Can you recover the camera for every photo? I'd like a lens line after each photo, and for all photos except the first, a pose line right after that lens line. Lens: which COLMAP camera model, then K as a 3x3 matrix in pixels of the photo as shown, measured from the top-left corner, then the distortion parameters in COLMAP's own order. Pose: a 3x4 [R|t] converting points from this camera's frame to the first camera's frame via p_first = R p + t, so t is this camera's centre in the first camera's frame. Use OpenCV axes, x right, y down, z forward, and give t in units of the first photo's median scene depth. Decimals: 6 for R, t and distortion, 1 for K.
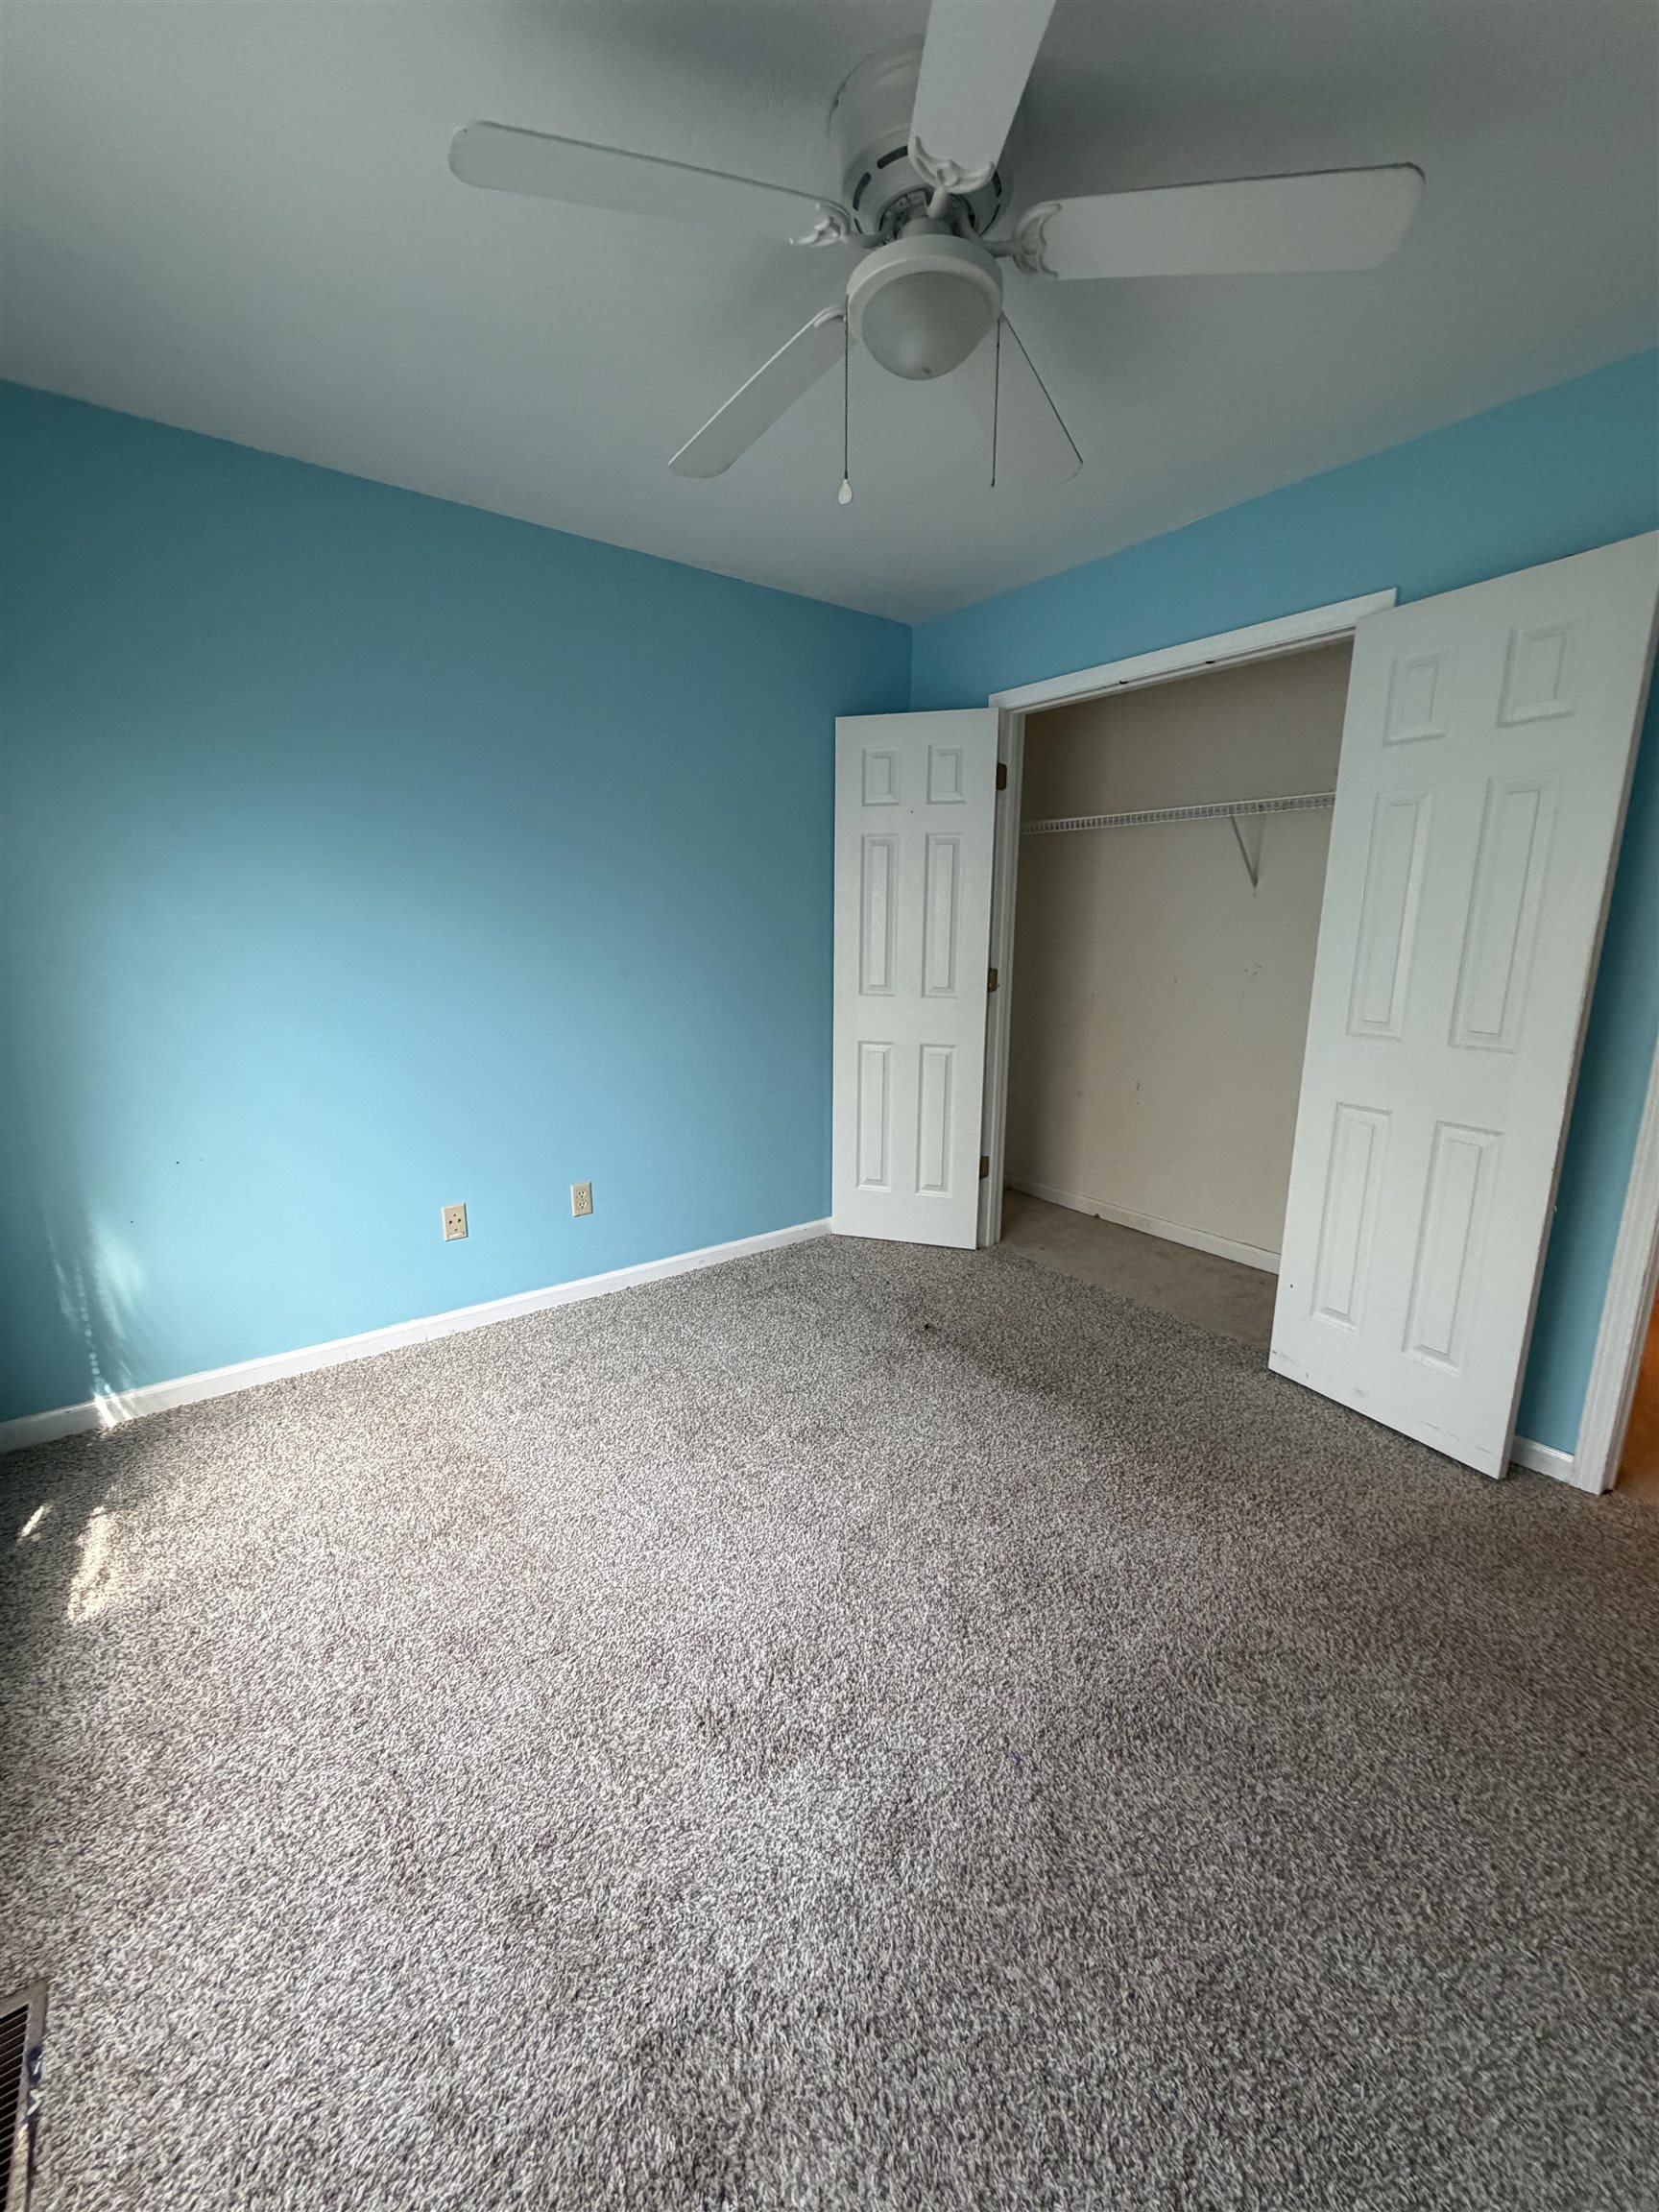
lens RADIAL K [[879.2, 0, 831.4], [0, 879.2, 1110.1], [0, 0, 1]] dist [0.002231, 0.000326]
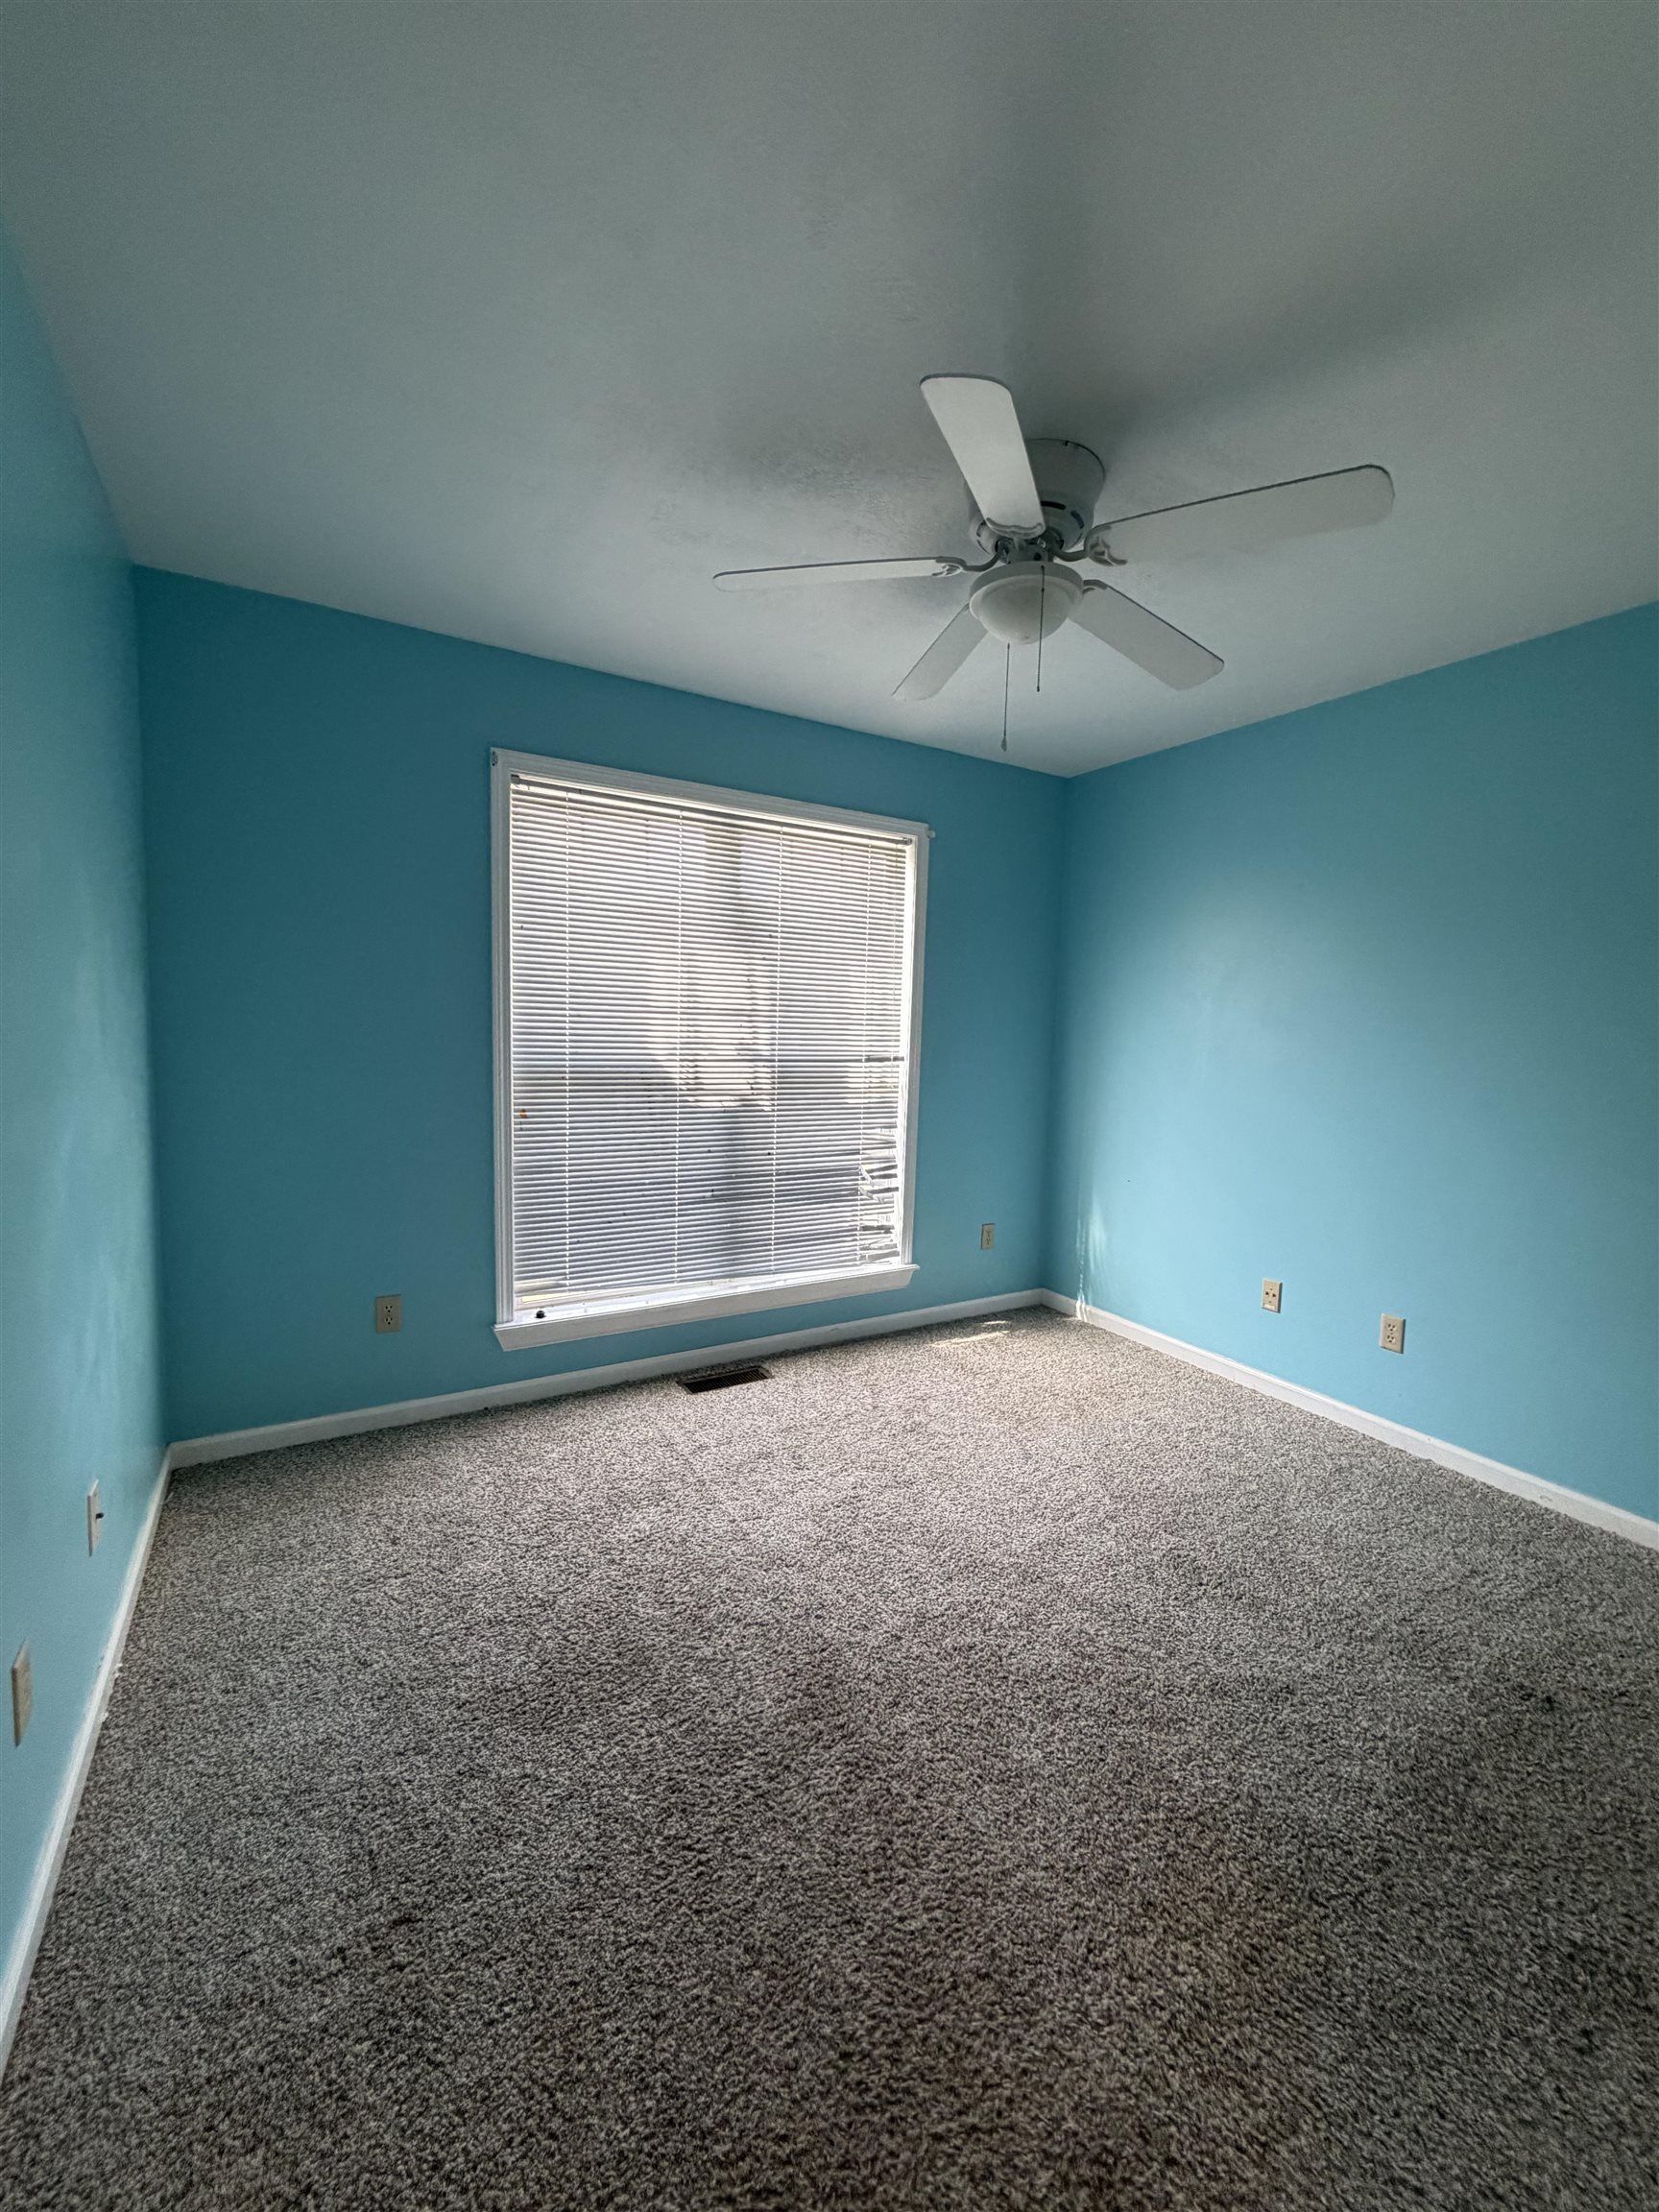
lens RADIAL K [[879.2, 0, 847.3], [0, 879.2, 1100.9], [0, 0, 1]] dist [0.002231, 0.000326]
pose [[-0.103783, 0.079515, -0.991416, 0.907898], [-0.242330, 0.964738, 0.102743, -0.124525], [0.964627, 0.250913, -0.080854, 0.585540]]
